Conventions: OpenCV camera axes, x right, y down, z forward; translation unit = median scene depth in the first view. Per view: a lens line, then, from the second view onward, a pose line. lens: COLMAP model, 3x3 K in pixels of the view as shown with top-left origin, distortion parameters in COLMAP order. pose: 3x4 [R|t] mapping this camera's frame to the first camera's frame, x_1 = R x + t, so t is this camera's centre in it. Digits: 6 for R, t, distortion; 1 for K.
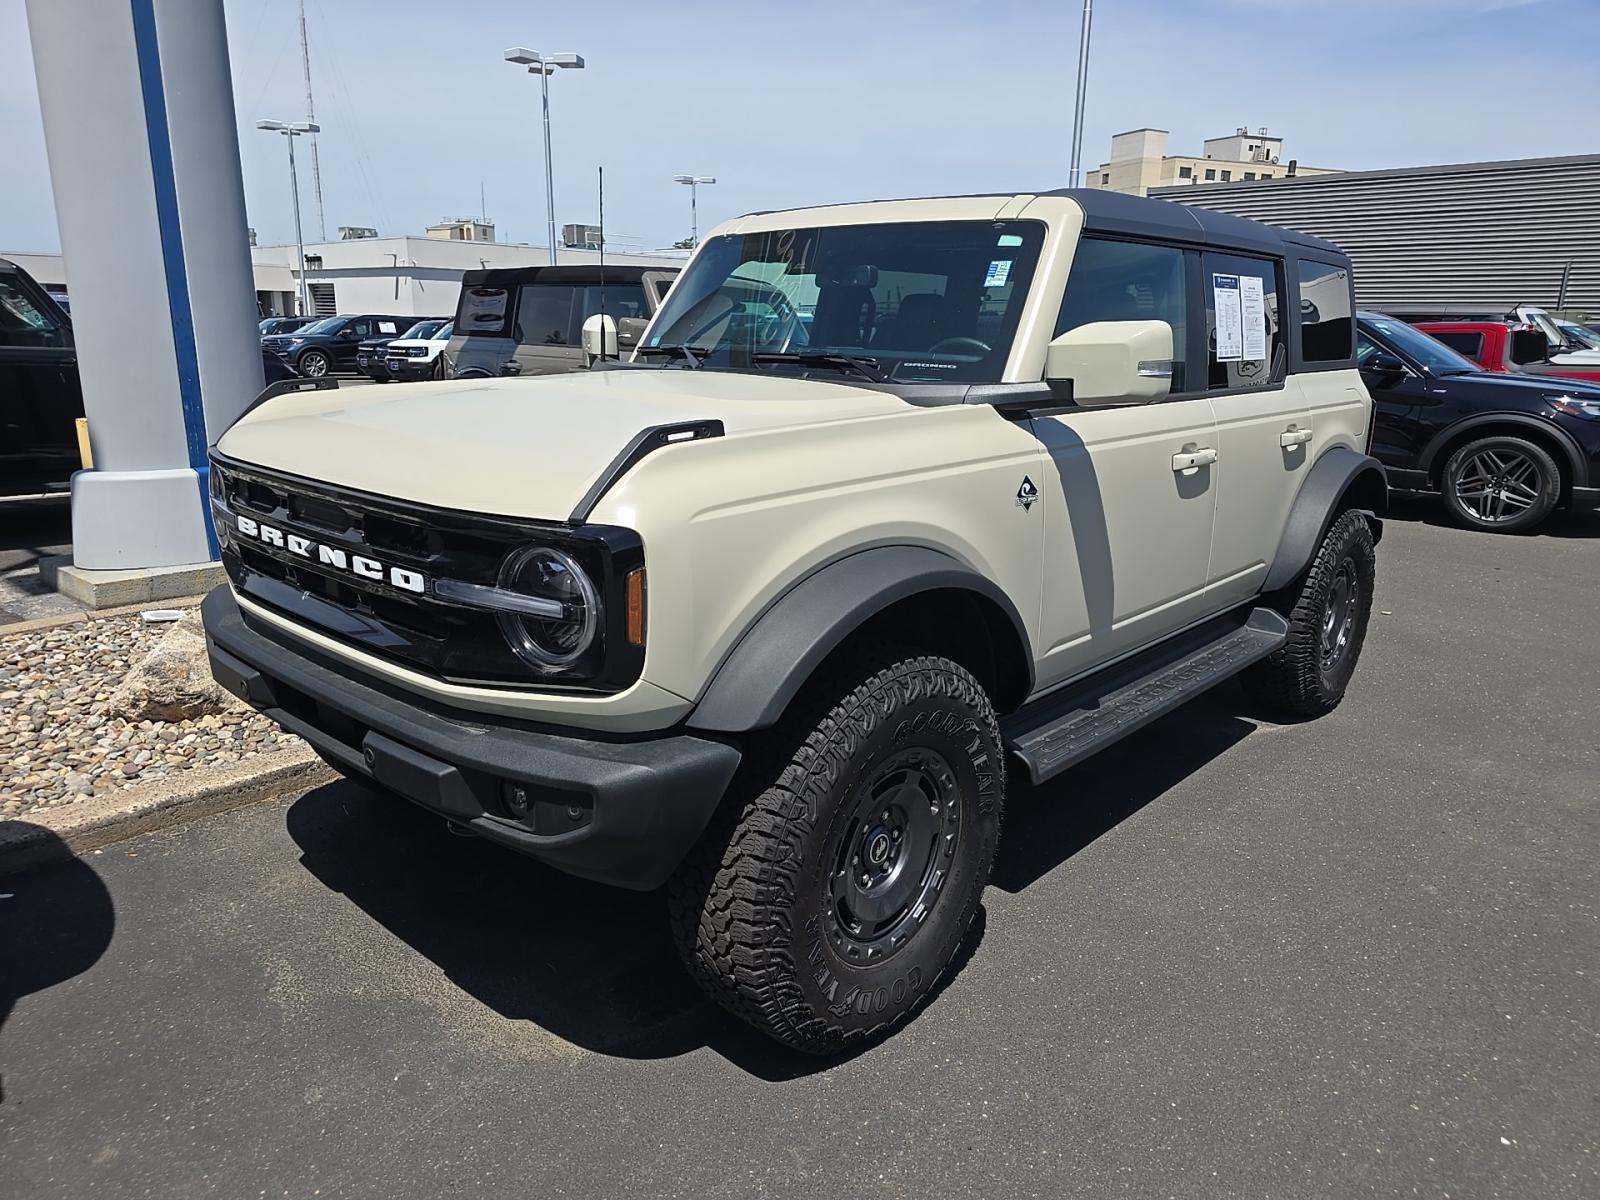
lens RADIAL K [[1077.1, 0, 802.8], [0, 1077.1, 603.8], [0, 0, 1]] dist [0.041814, -0.036123]
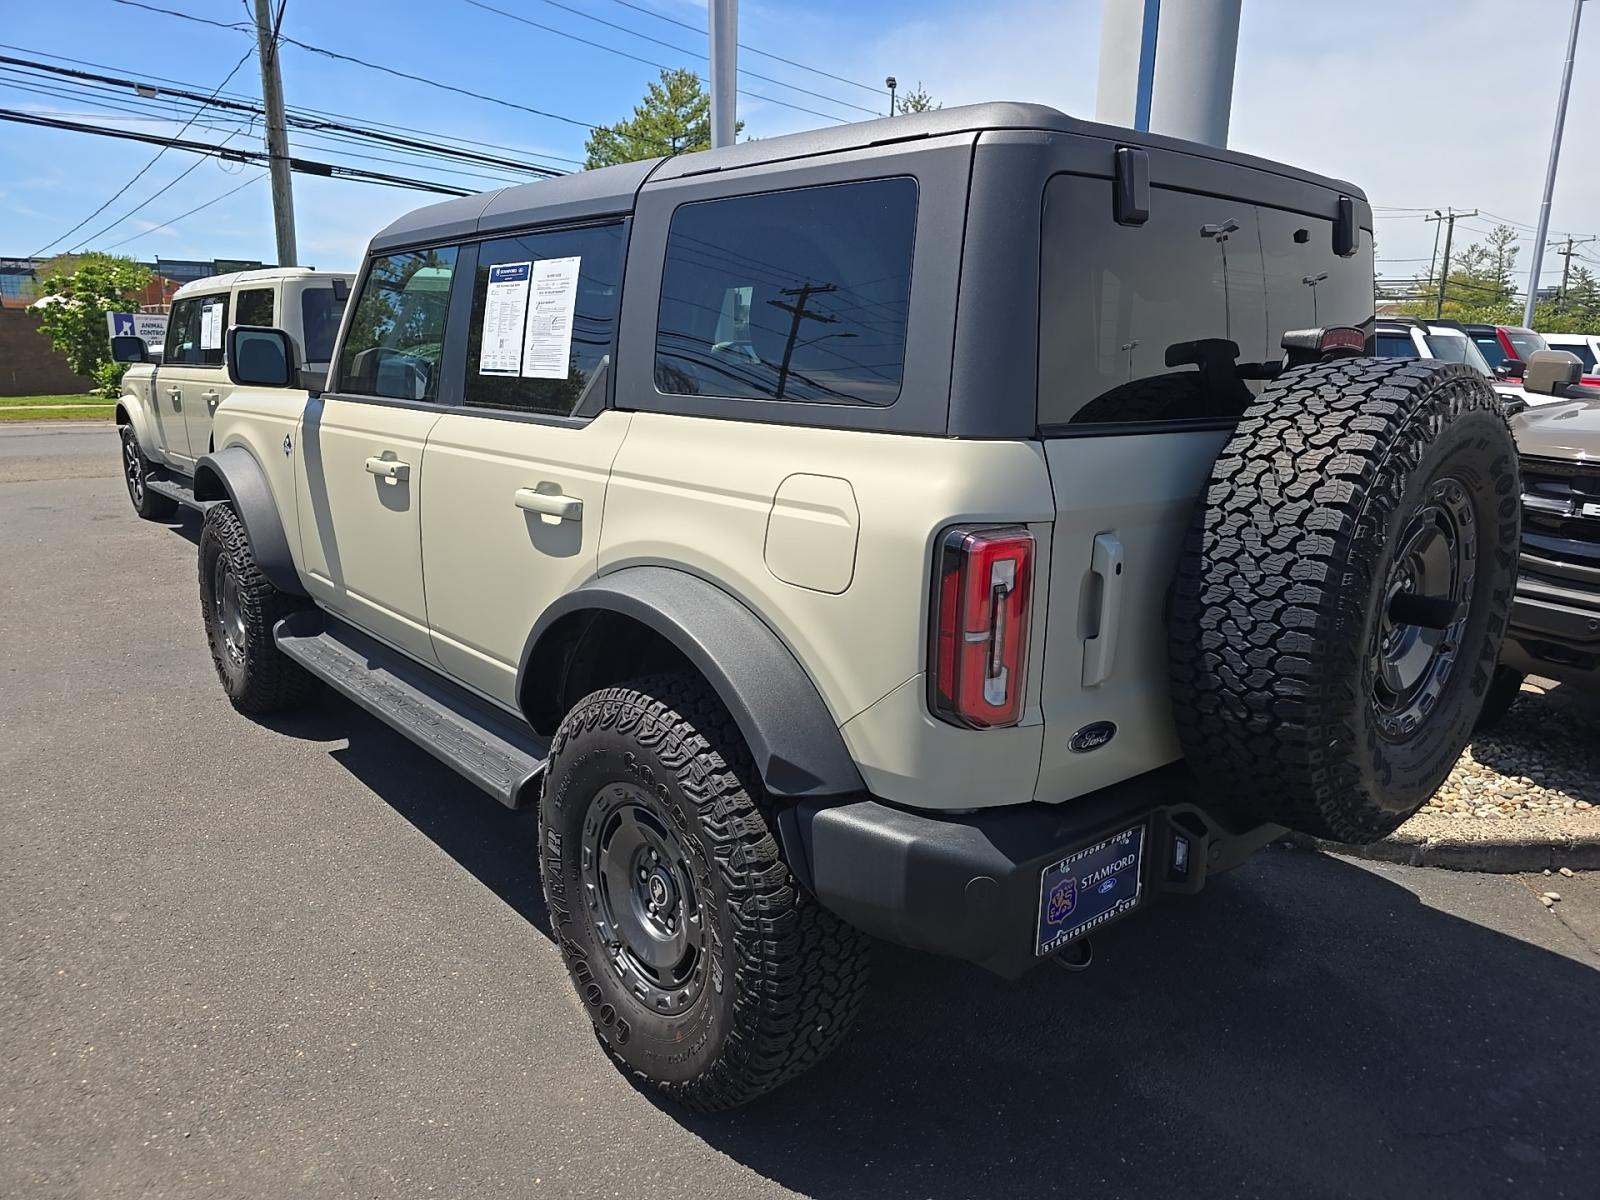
lens RADIAL K [[1076.6, 0, 800.0], [0, 1076.6, 600.0], [0, 0, 1]] dist [0.031058, -0.024327]
pose [[-0.114894, 0.200466, -0.972940, 1.163099], [-0.275126, 0.934691, 0.225074, -0.309935], [0.954518, 0.293541, -0.052237, 1.308125]]
